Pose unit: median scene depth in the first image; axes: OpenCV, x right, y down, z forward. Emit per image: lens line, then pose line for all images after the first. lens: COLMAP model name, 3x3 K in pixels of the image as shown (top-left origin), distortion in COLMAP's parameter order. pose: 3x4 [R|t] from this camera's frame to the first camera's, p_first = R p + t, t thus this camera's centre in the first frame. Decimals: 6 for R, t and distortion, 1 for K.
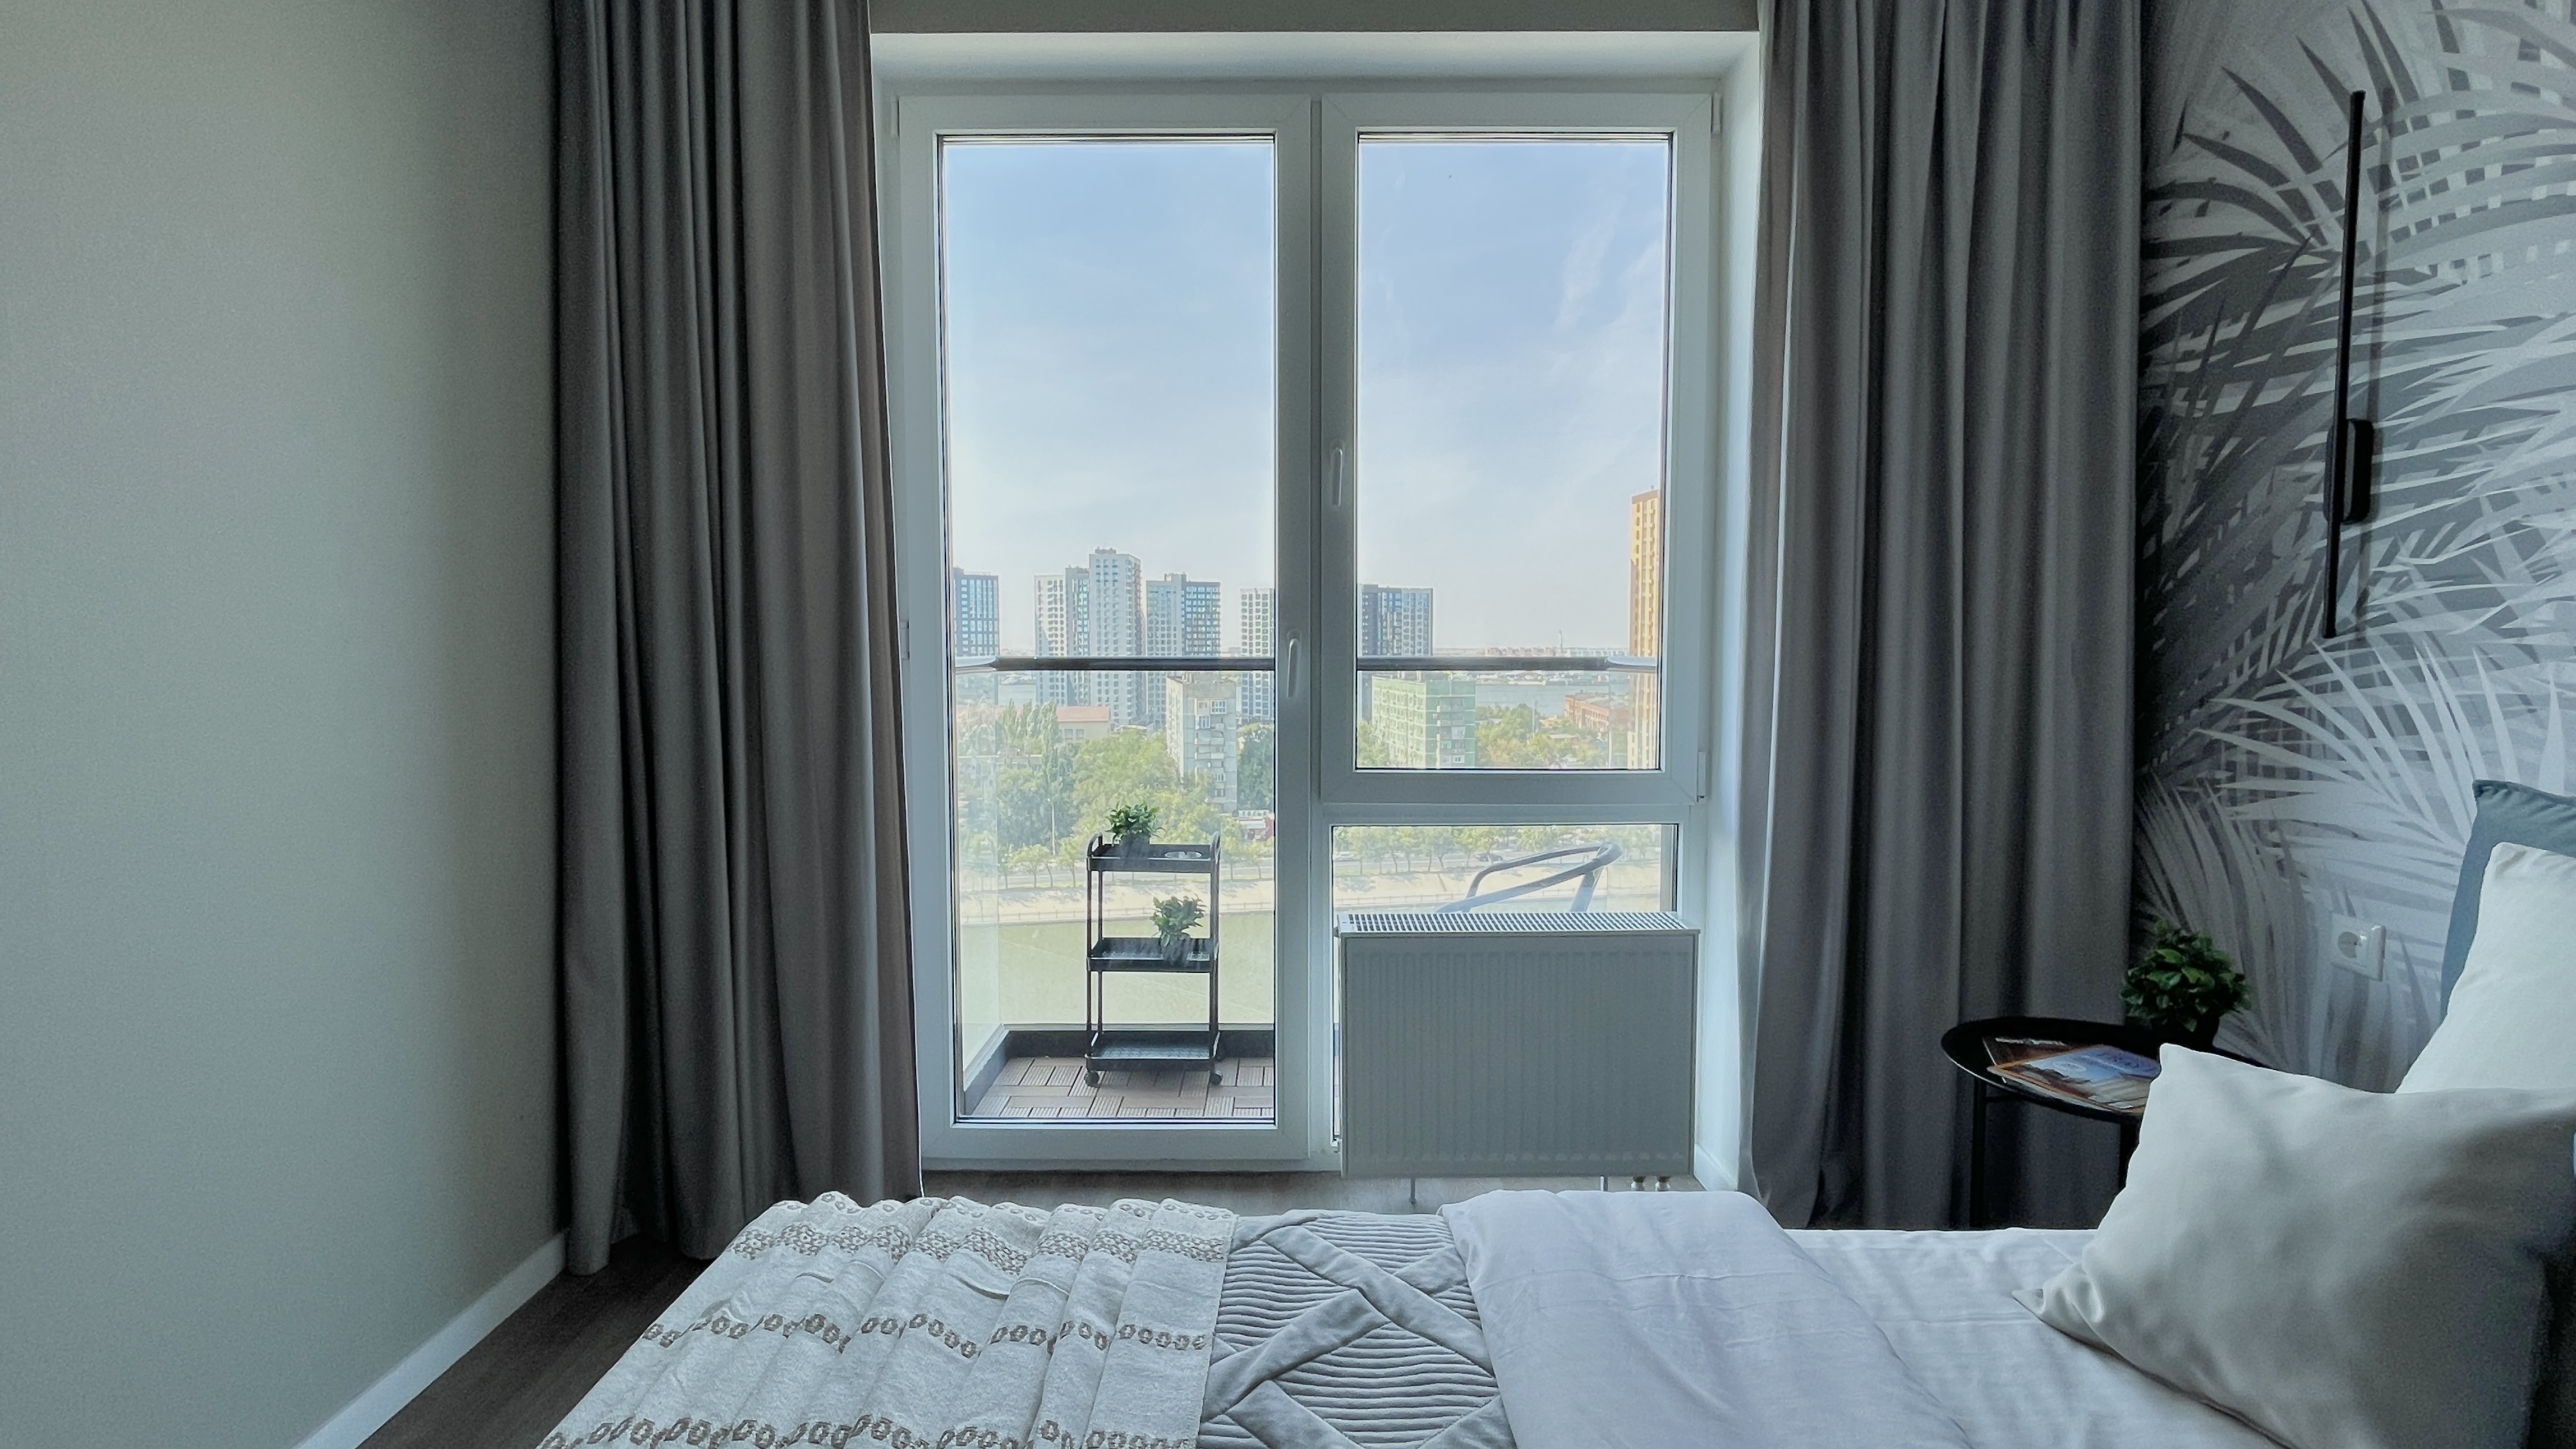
lens RADIAL K [[1196.6, 0, 1283.6], [0, 1196.6, 708.1], [0, 0, 1]] dist [-0.001840, 0.005408]
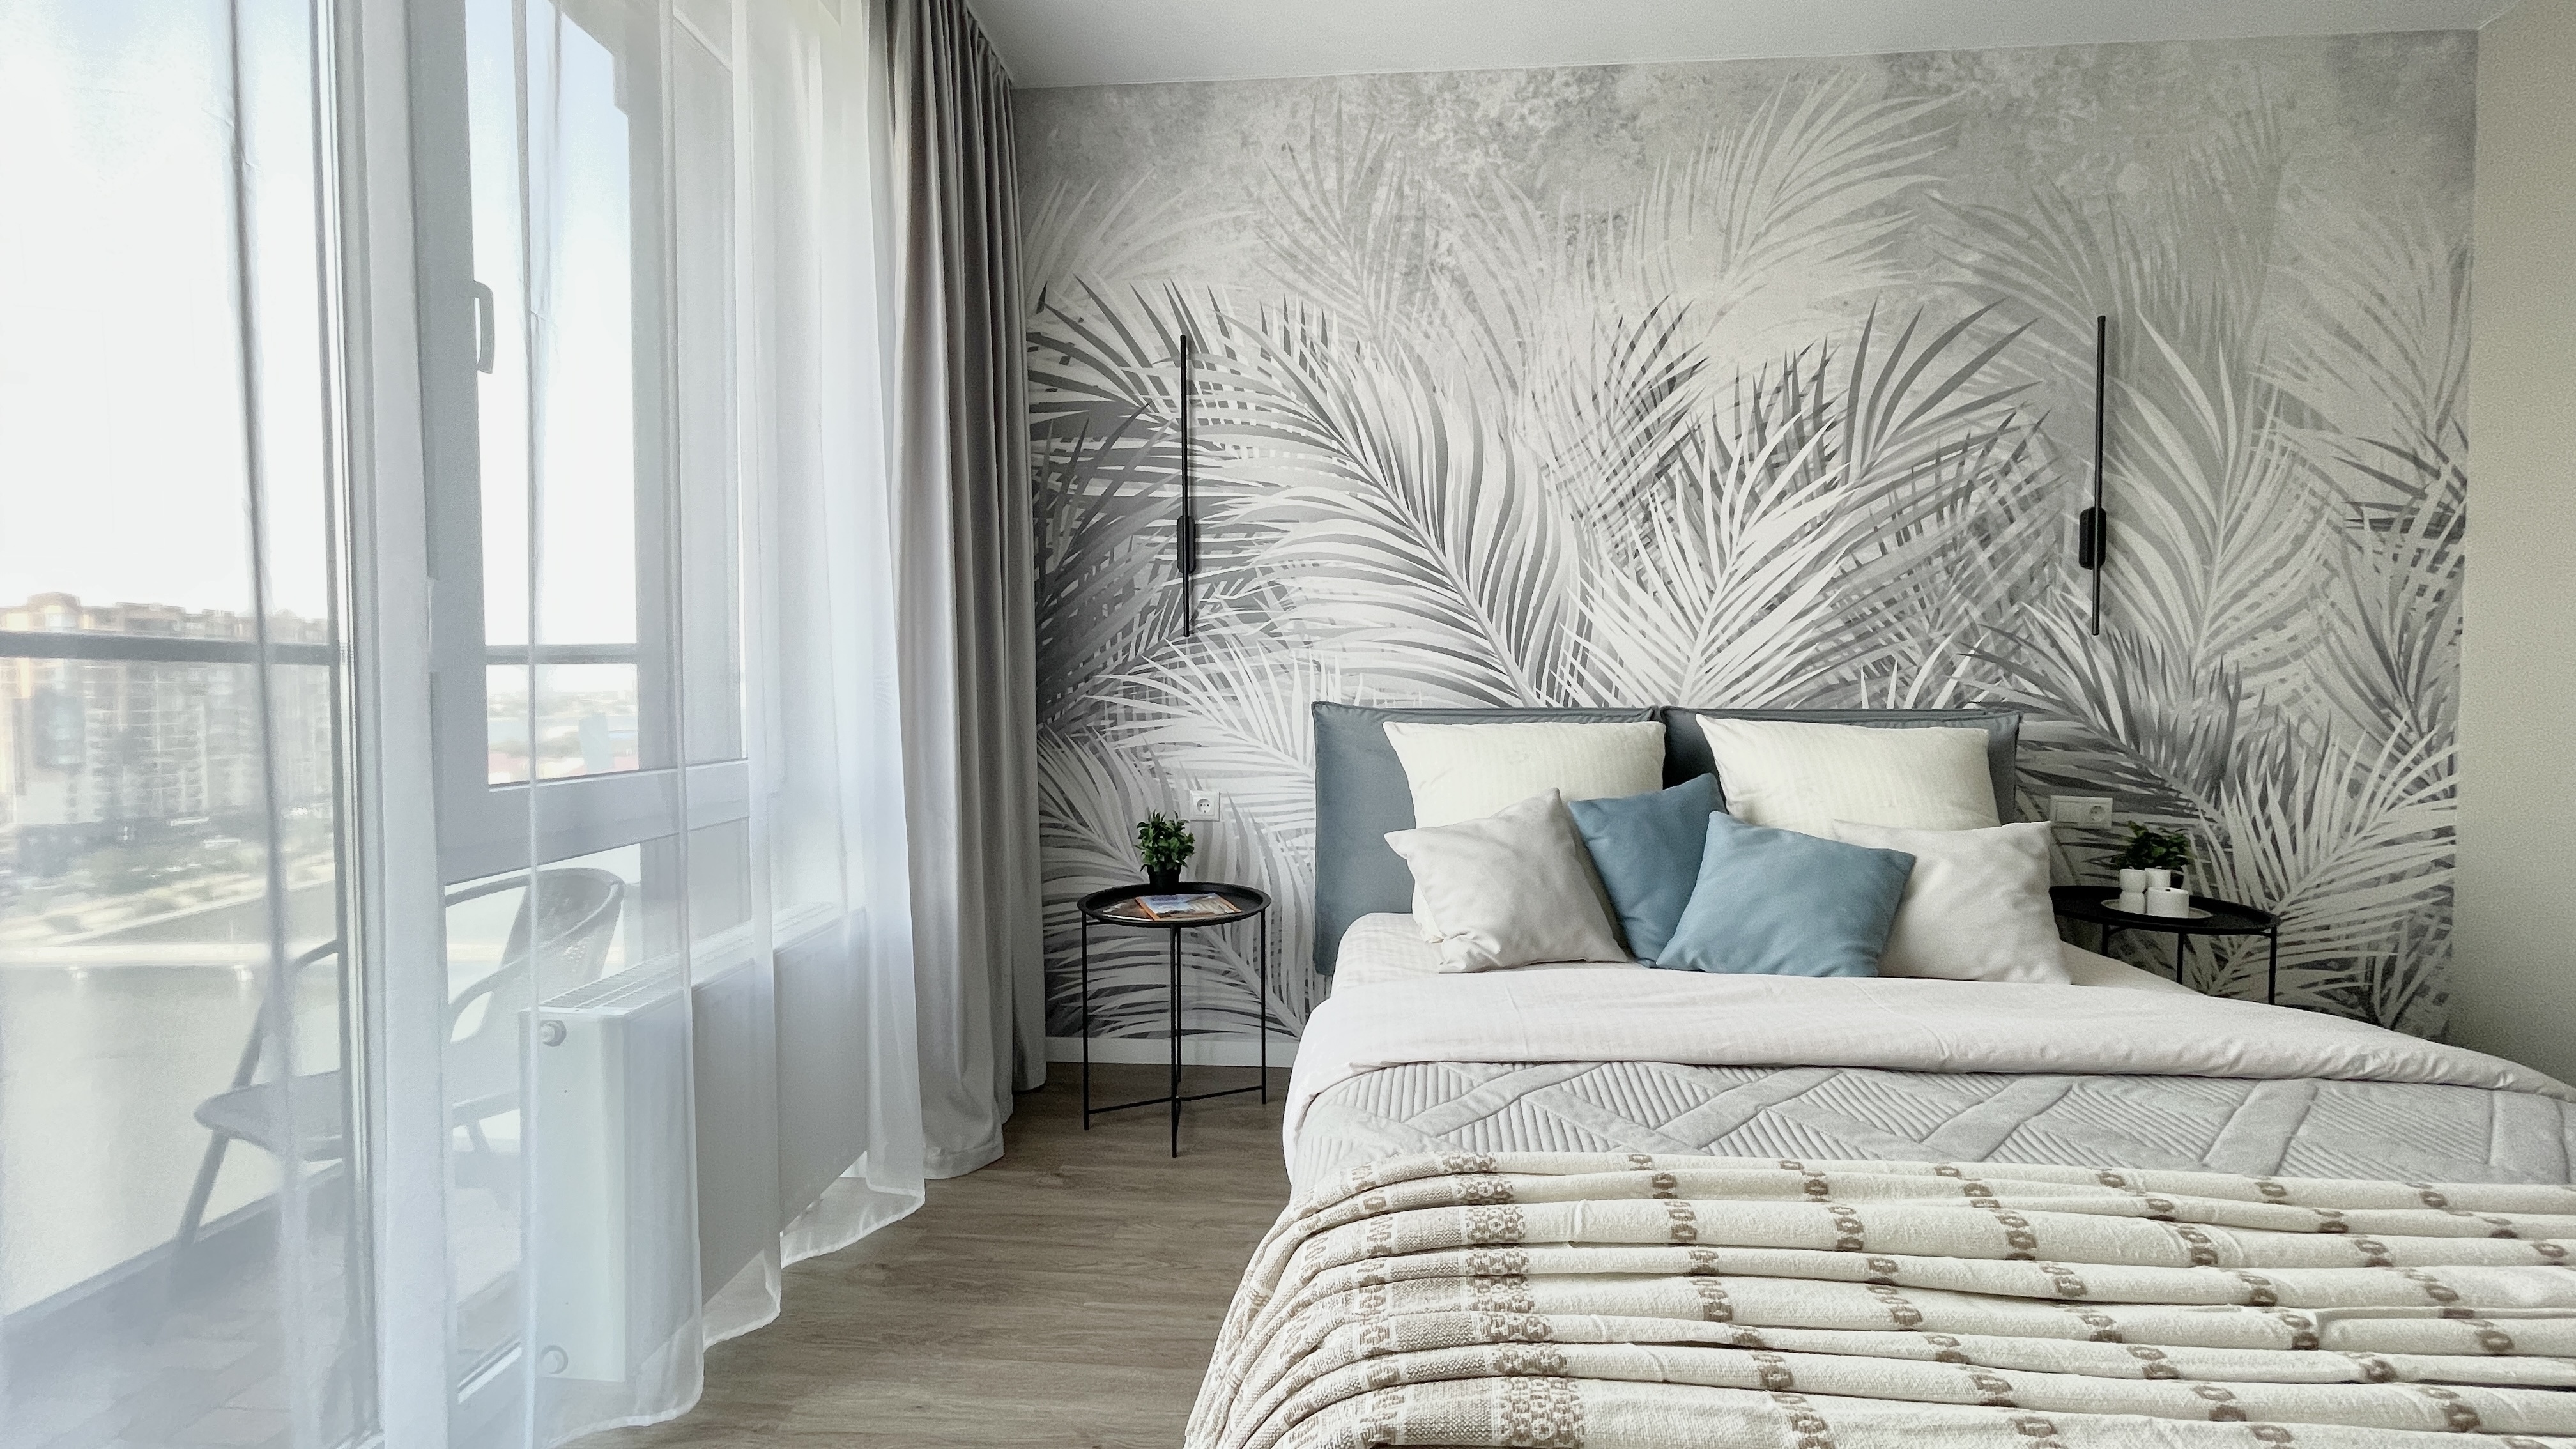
lens RADIAL K [[1055.9, 0, 1297.5], [0, 1055.9, 718.3], [0, 0, 1]] dist [-0.006034, 0.002695]
pose [[0.054971, -0.028260, 0.998088, -0.621892], [0.056144, 0.998105, 0.025168, 0.029154], [-0.996908, 0.054653, 0.056453, 0.682073]]
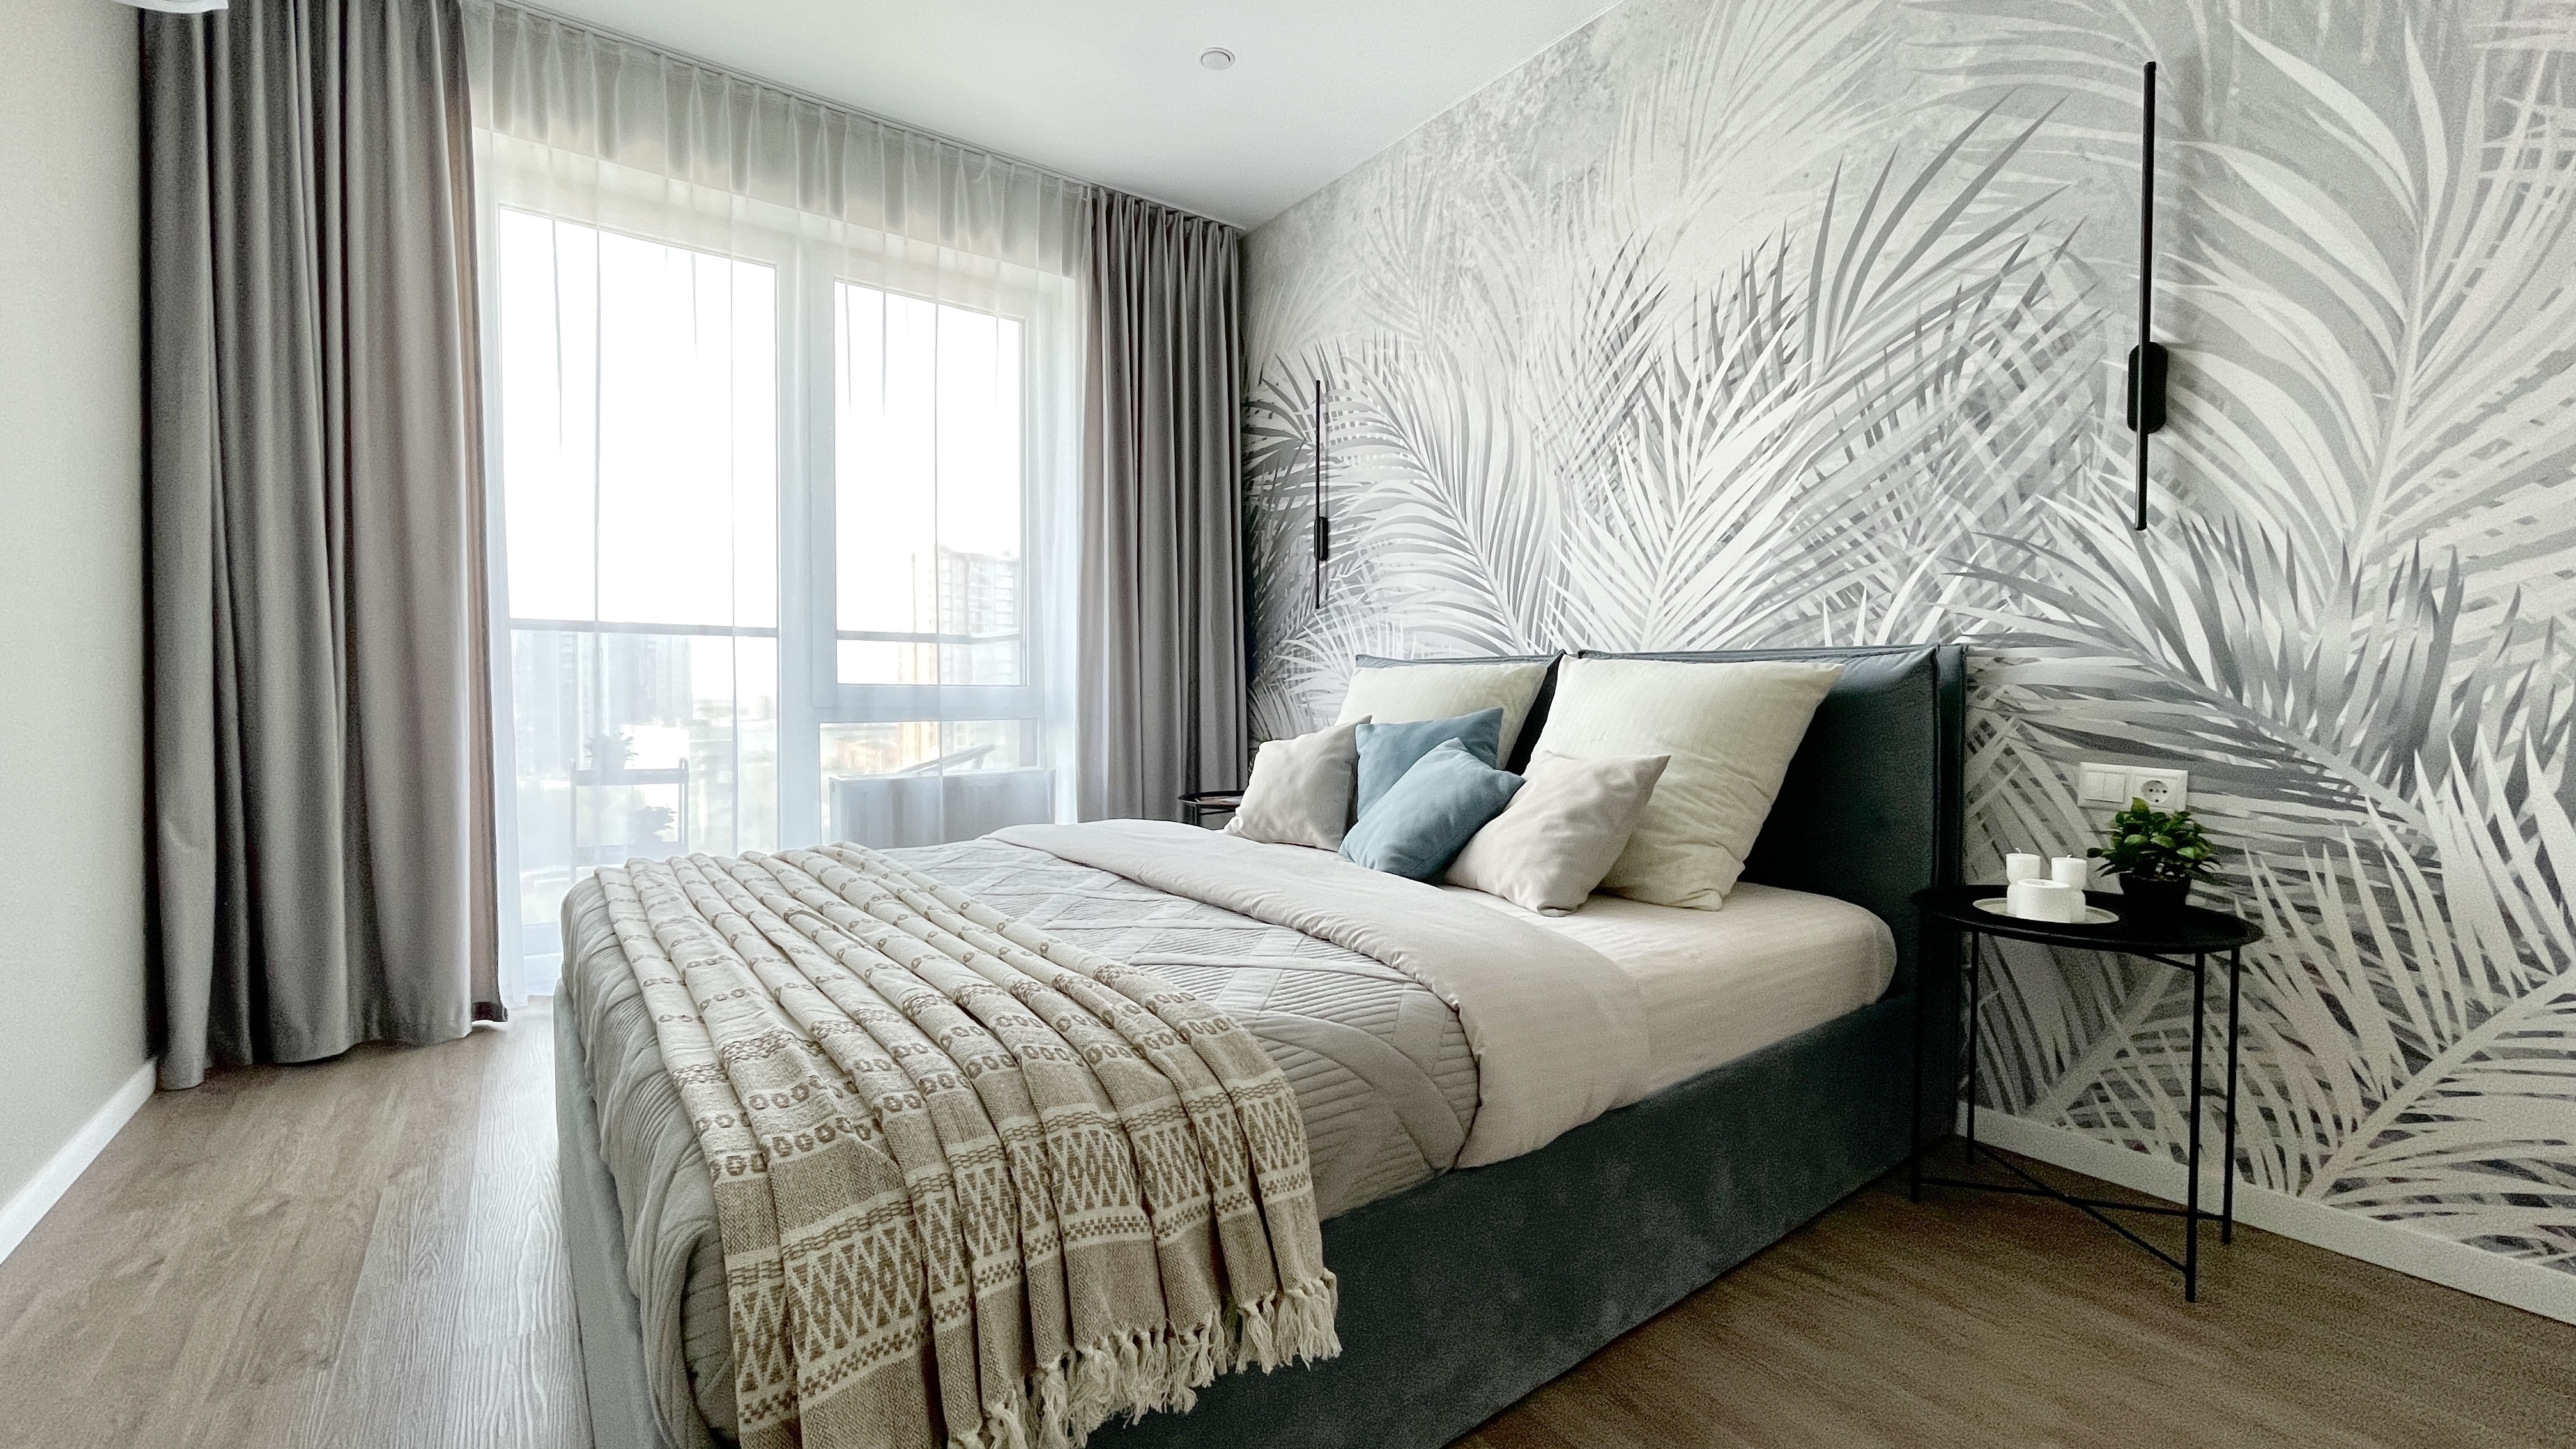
lens RADIAL K [[1055.9, 0, 1297.4], [0, 1055.9, 718.1], [0, 0, 1]] dist [-0.006034, 0.002695]
pose [[0.795959, -0.011369, 0.605244, -0.369199], [0.029427, 0.999368, -0.019927, 0.176407], [-0.604635, 0.033672, 0.795791, -0.550920]]
